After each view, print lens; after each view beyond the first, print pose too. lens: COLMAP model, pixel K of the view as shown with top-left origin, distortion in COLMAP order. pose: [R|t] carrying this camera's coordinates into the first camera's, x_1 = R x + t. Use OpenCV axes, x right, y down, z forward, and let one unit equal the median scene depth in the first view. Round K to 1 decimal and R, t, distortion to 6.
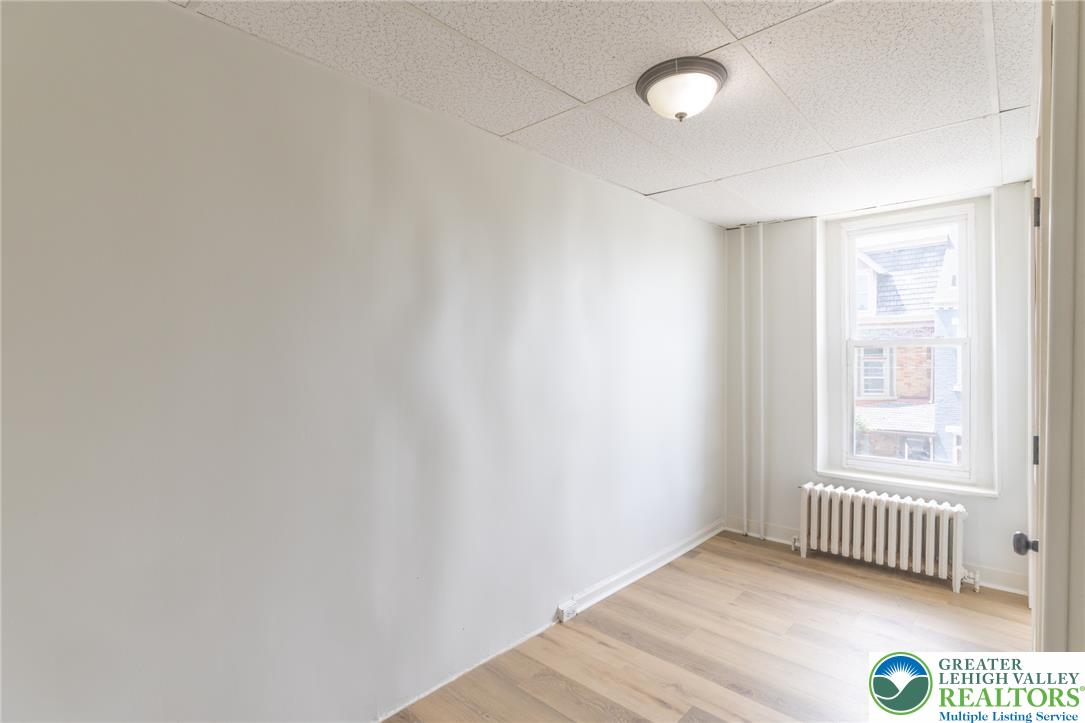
lens RADIAL K [[522.1, 0, 541.5], [0, 522.1, 359.9], [0, 0, 1]] dist [-0.005493, -0.000356]
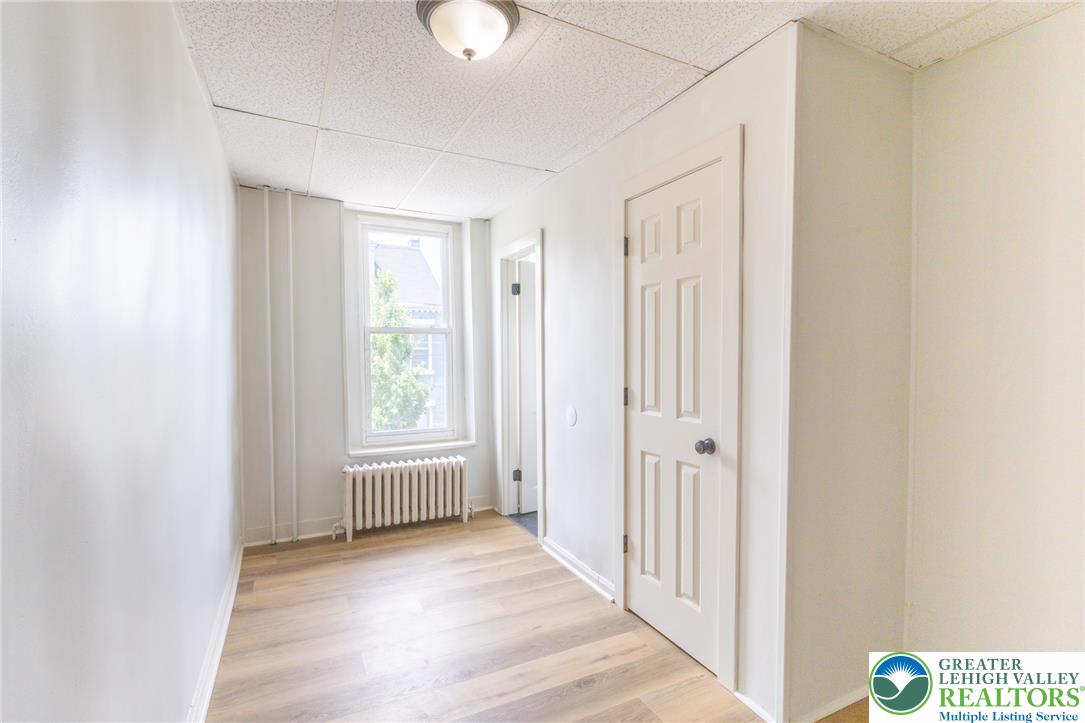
lens RADIAL K [[501.1, 0, 542.3], [0, 501.1, 360.3], [0, 0, 1]] dist [0.004453, 0.000368]
pose [[0.364664, -0.015610, 0.931008, -0.263719], [0.000633, 0.999863, 0.016517, 0.016650], [-0.931139, -0.005434, 0.364624, 0.320958]]
